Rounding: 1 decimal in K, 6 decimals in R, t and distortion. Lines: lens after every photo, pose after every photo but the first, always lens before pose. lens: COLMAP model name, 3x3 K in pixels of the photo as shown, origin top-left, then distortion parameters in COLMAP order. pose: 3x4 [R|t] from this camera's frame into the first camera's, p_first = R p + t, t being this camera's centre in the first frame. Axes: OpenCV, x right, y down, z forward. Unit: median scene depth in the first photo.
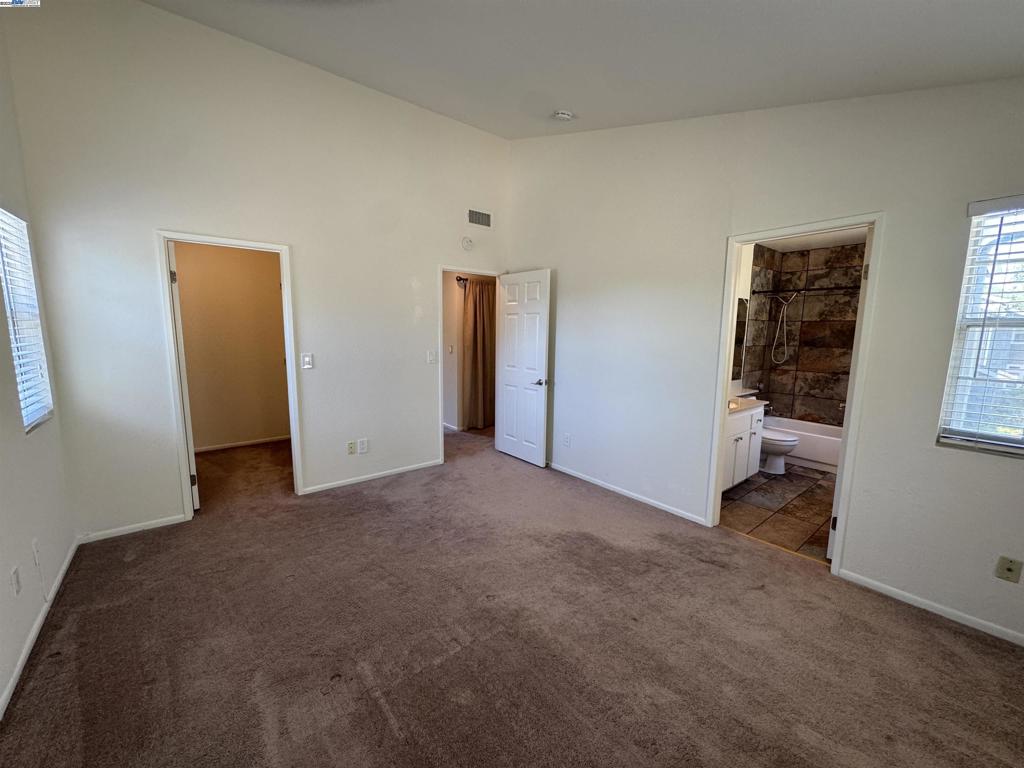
lens RADIAL K [[410.0, 0, 512.3], [0, 410.0, 386.4], [0, 0, 1]] dist [-0.001921, -0.000082]
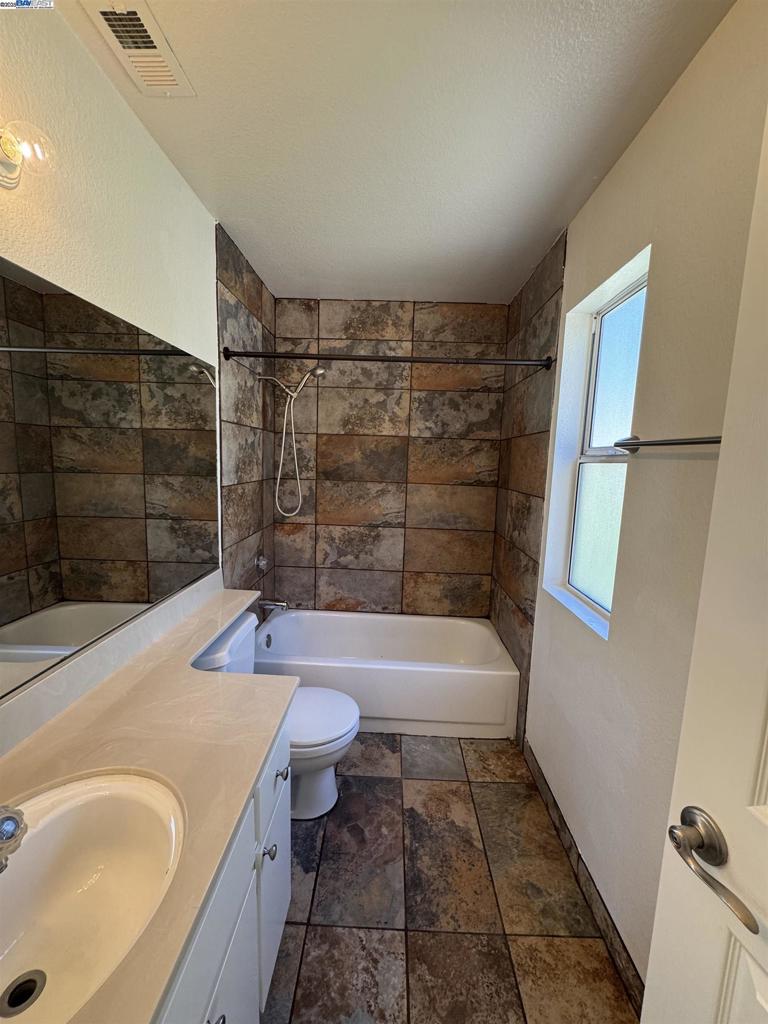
lens RADIAL K [[410.0, 0, 382.5], [0, 410.0, 512.8], [0, 0, 1]] dist [-0.001921, -0.000082]
pose [[0.655998, -0.088378, 0.749570, 0.352841], [0.080506, 0.995648, 0.046936, -0.074521], [-0.750457, 0.029555, 0.660258, 0.588407]]
